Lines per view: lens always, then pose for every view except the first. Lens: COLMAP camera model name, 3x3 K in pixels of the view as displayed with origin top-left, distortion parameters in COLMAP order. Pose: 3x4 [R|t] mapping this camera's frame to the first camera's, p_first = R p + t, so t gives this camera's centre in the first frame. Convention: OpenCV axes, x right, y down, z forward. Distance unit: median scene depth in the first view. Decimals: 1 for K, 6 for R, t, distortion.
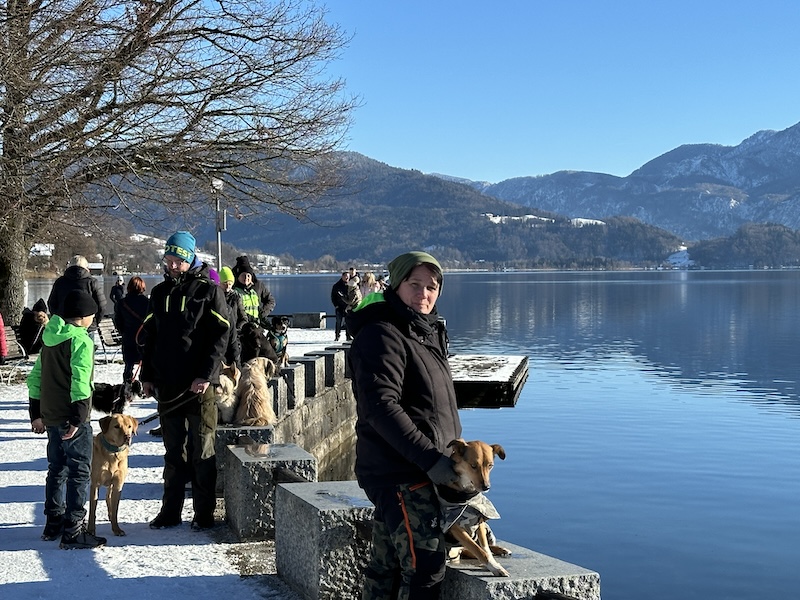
lens RADIAL K [[1581.2, 0, 403.3], [0, 1581.2, 301.2], [0, 0, 1]] dist [0.163637, 0.000000]
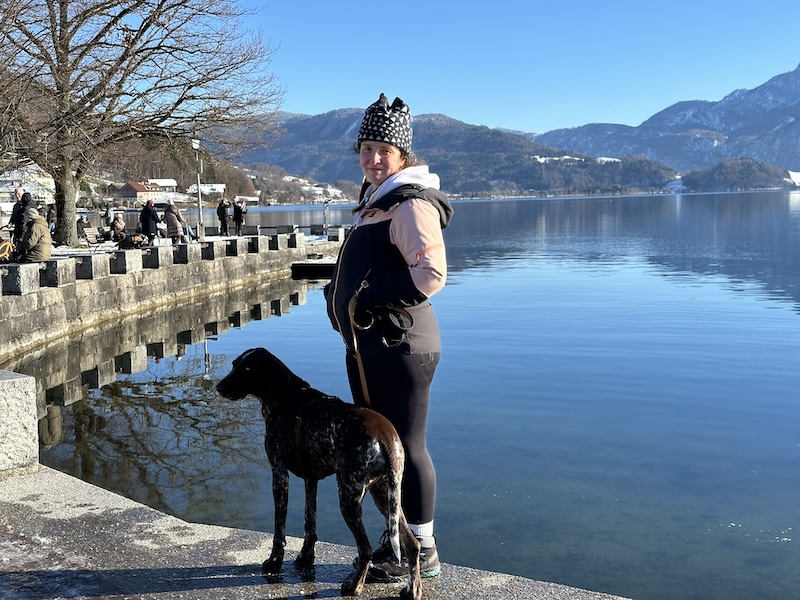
lens RADIAL K [[1113.8, 0, 395.1], [0, 1113.8, 302.1], [0, 0, 1]] dist [0.136973, 0.000000]
pose [[0.997187, -0.012656, -0.073878, 0.163826], [0.017994, 0.997239, 0.072041, 0.007564], [0.072762, -0.073168, 0.994662, -0.115262]]
